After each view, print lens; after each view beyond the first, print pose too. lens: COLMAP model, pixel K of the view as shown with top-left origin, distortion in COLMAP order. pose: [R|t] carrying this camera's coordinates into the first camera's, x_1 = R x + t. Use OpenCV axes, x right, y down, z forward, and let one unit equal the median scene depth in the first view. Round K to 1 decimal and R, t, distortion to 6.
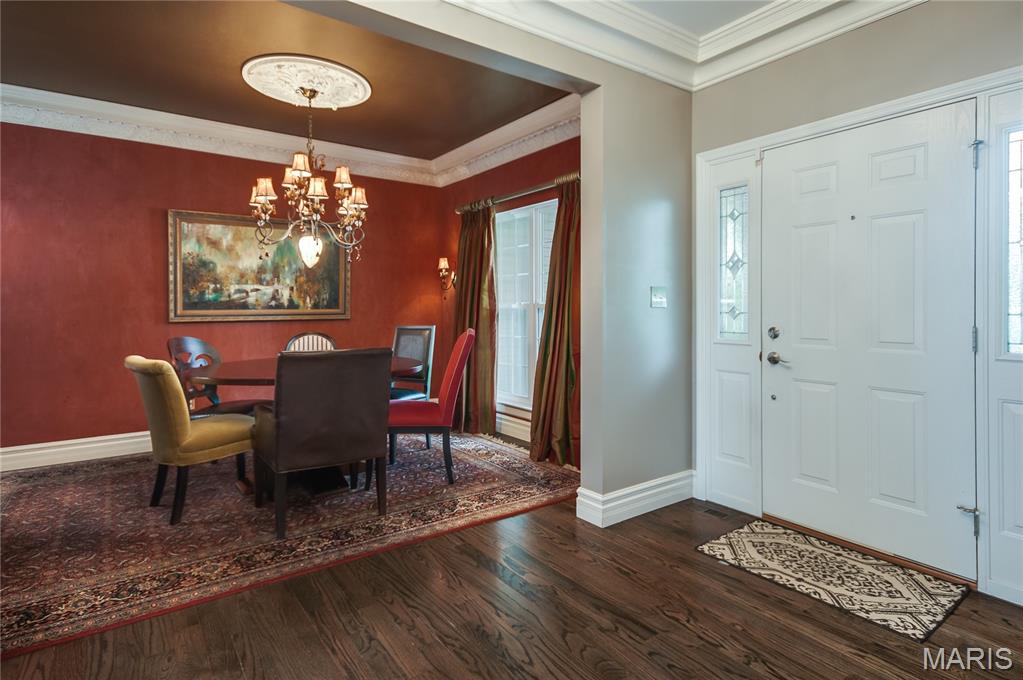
lens RADIAL K [[532.7, 0, 510.7], [0, 532.7, 301.0], [0, 0, 1]] dist [0.022453, 0.000346]
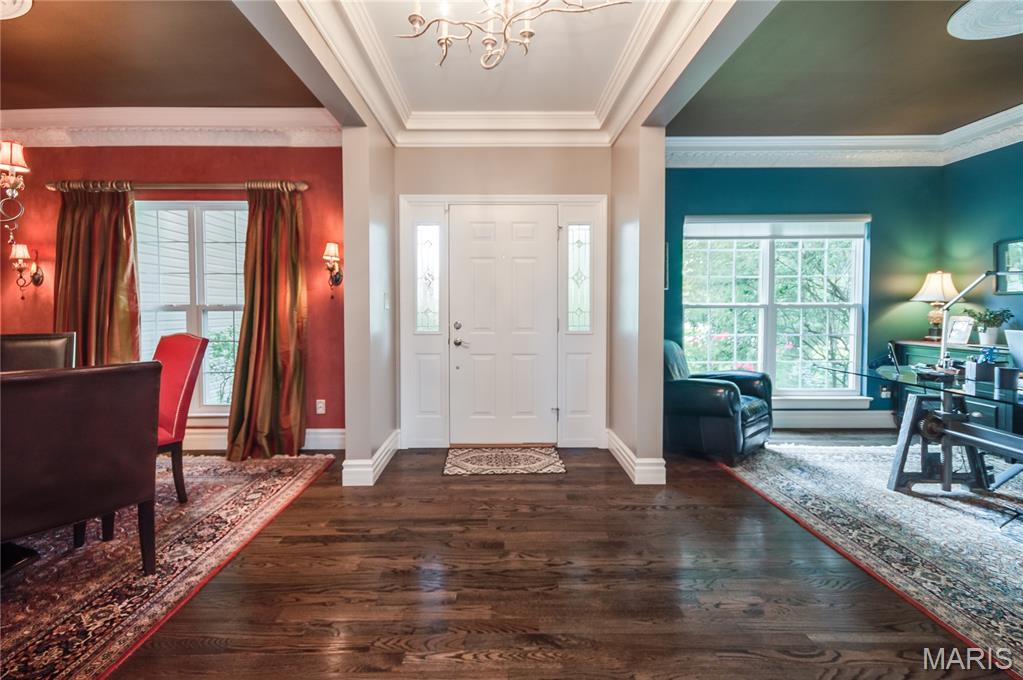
lens RADIAL K [[463.6, 0, 488.3], [0, 463.6, 318.0], [0, 0, 1]] dist [0.002969, -0.001194]
pose [[0.586472, -0.018835, 0.809750, -0.368531], [-0.009112, 0.999513, 0.029848, -0.002121], [-0.809918, -0.024883, 0.586015, 0.104302]]
